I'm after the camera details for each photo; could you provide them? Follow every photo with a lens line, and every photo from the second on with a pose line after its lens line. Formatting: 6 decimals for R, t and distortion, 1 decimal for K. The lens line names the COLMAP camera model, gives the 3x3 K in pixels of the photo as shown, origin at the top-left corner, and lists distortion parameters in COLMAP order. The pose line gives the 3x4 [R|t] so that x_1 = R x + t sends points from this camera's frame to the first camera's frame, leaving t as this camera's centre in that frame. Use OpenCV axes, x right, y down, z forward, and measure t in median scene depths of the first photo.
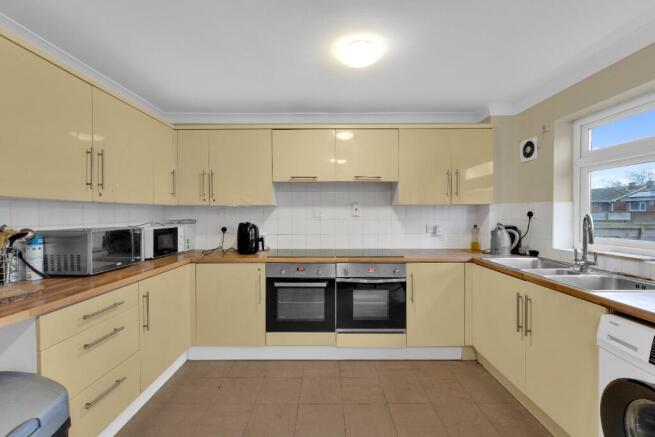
lens RADIAL K [[271.8, 0, 324.8], [0, 271.8, 217.7], [0, 0, 1]] dist [-0.001399, -0.000198]
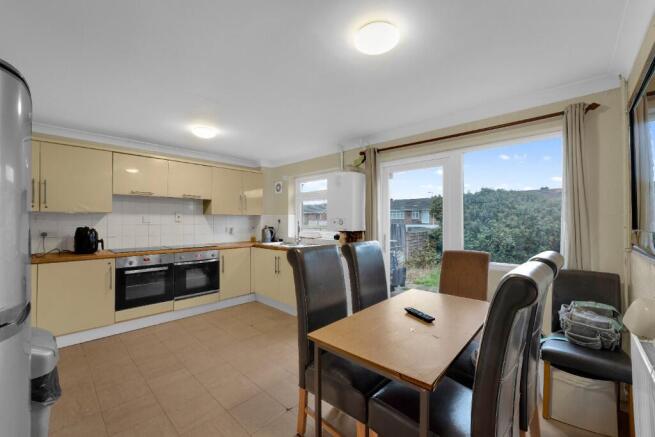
lens RADIAL K [[271.8, 0, 324.8], [0, 271.8, 217.7], [0, 0, 1]] dist [-0.001399, -0.000198]
pose [[0.678006, 0.011863, 0.734961, -0.450615], [0.007517, 0.999706, -0.023070, 0.012884], [-0.735018, 0.021166, 0.677717, -0.558277]]
